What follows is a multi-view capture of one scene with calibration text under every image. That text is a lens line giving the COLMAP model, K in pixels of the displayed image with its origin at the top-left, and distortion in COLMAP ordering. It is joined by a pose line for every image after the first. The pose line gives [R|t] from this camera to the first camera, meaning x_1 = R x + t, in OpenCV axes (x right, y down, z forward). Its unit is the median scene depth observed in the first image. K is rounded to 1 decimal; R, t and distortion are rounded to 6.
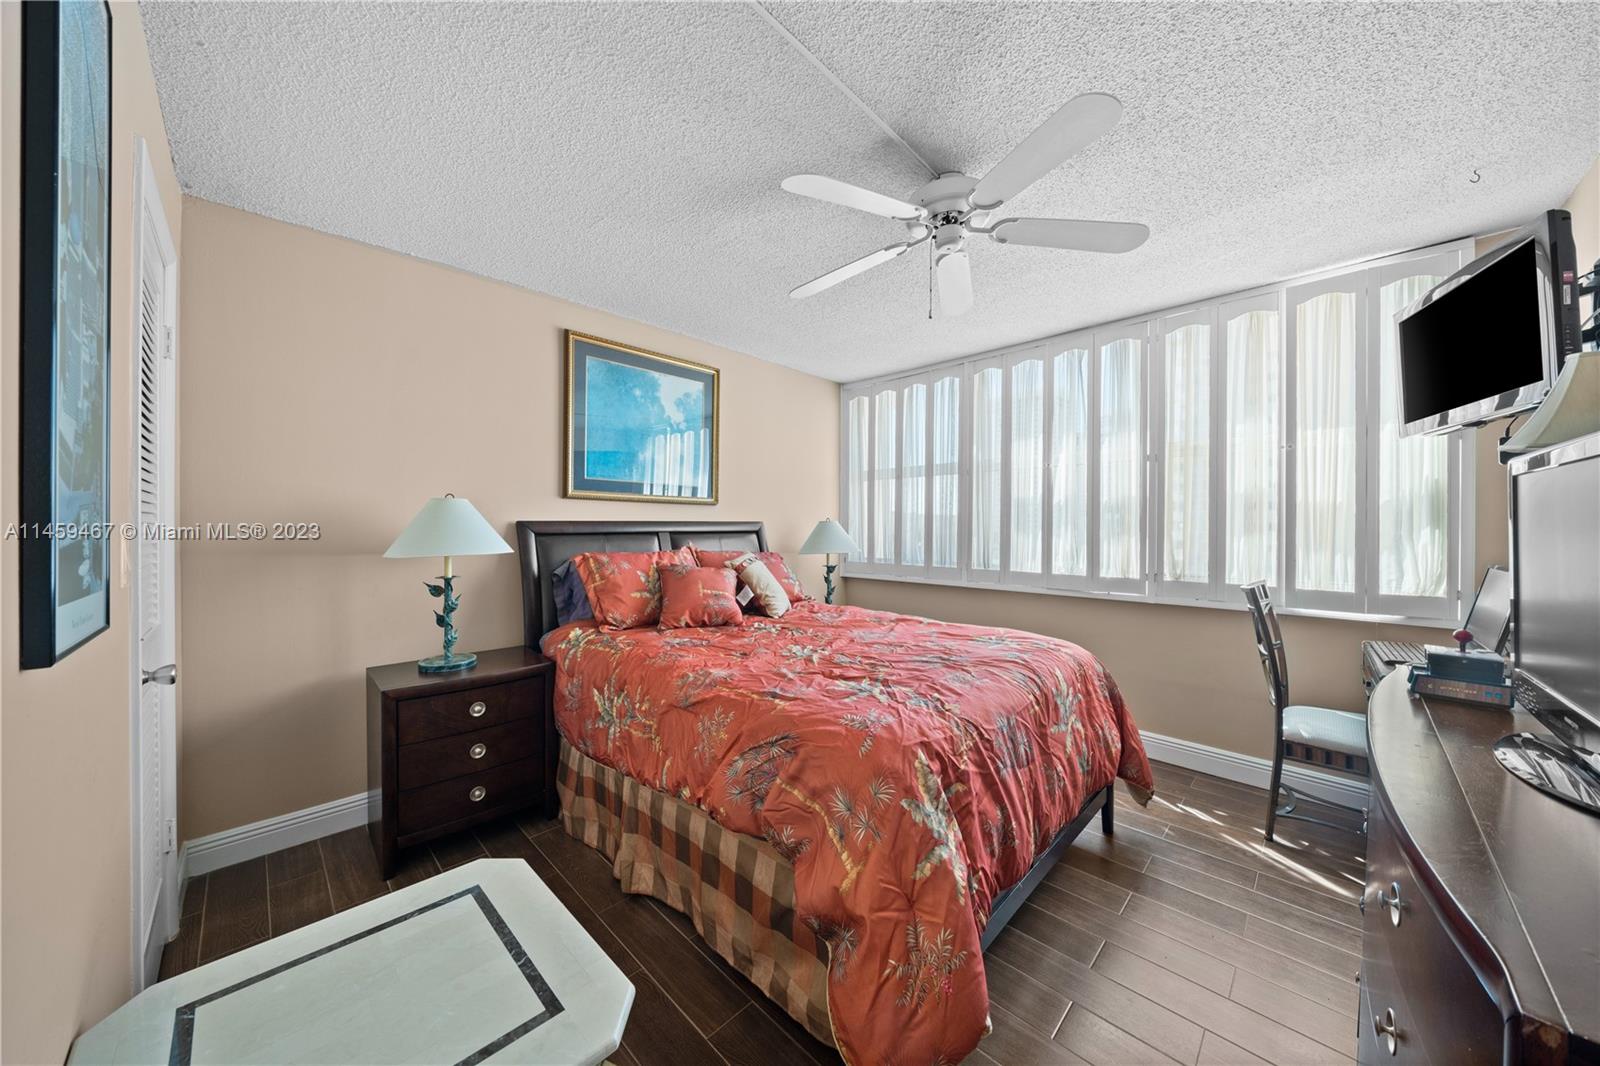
lens RADIAL K [[551.5, 0, 792.8], [0, 551.5, 526.7], [0, 0, 1]] dist [0.000347, 0.000067]
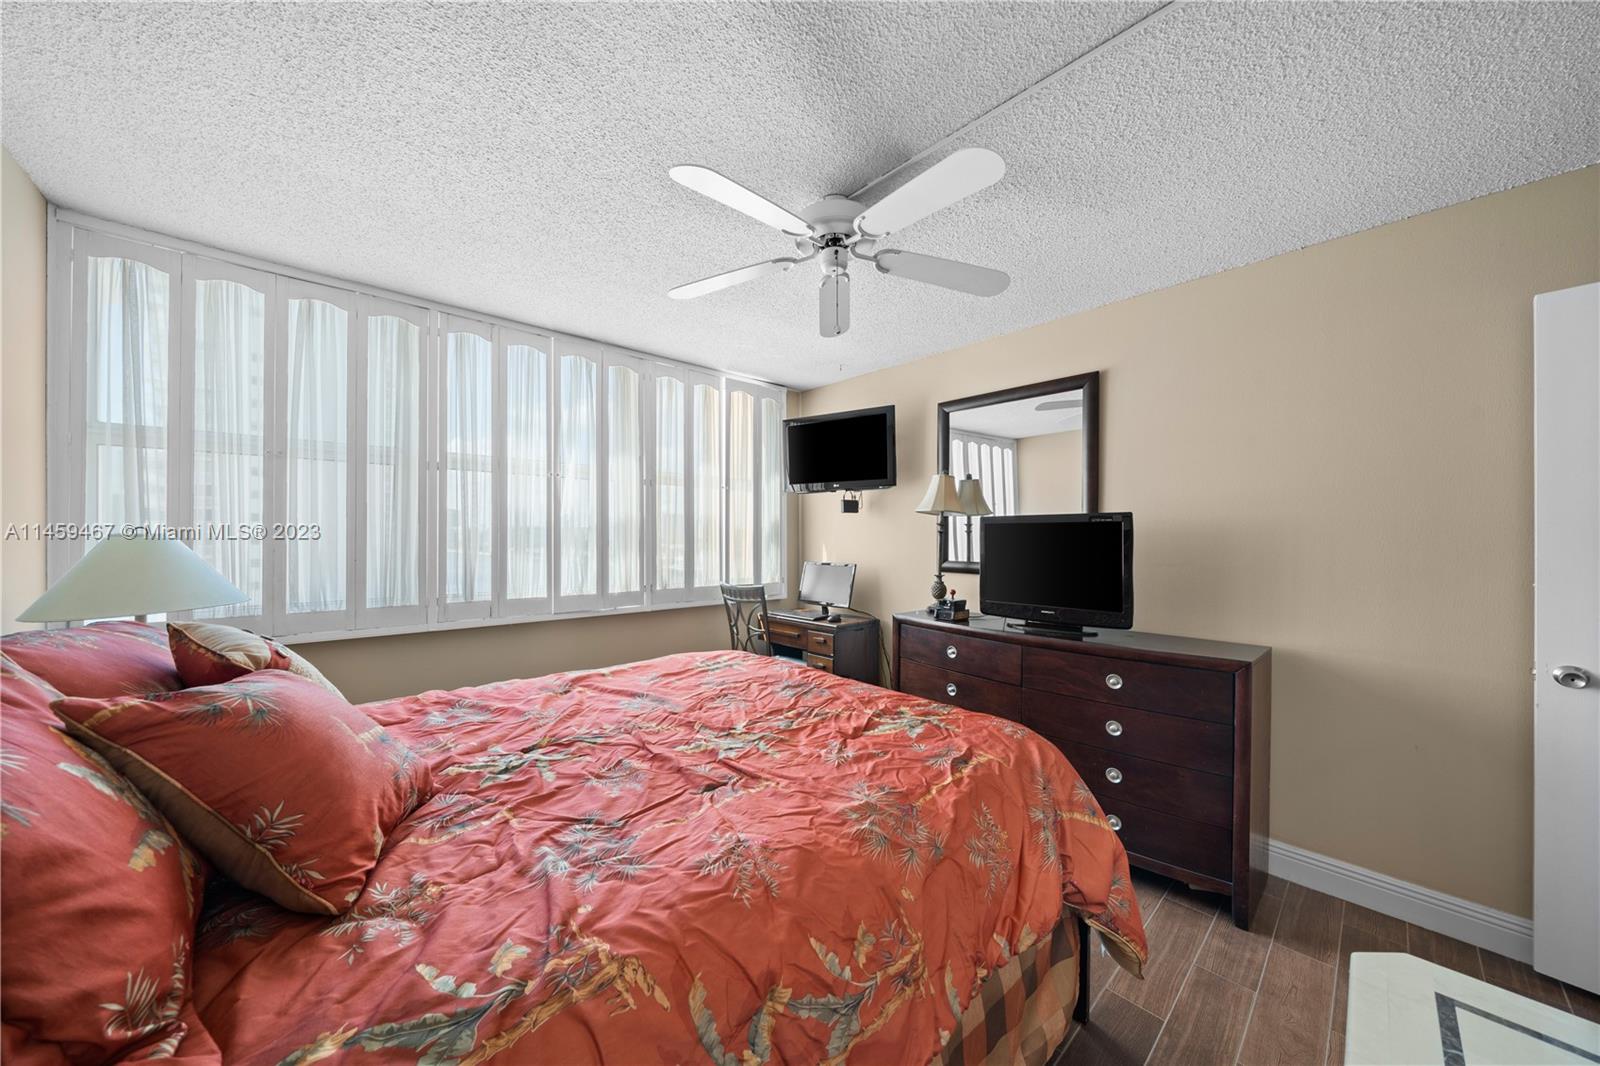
lens RADIAL K [[551.5, 0, 792.9], [0, 551.5, 540.7], [0, 0, 1]] dist [0.000347, 0.000067]
pose [[0.064181, -0.004080, 0.997930, -0.428949], [-0.001152, 0.999991, 0.004162, -0.010473], [-0.997938, -0.001417, 0.064176, 0.595963]]
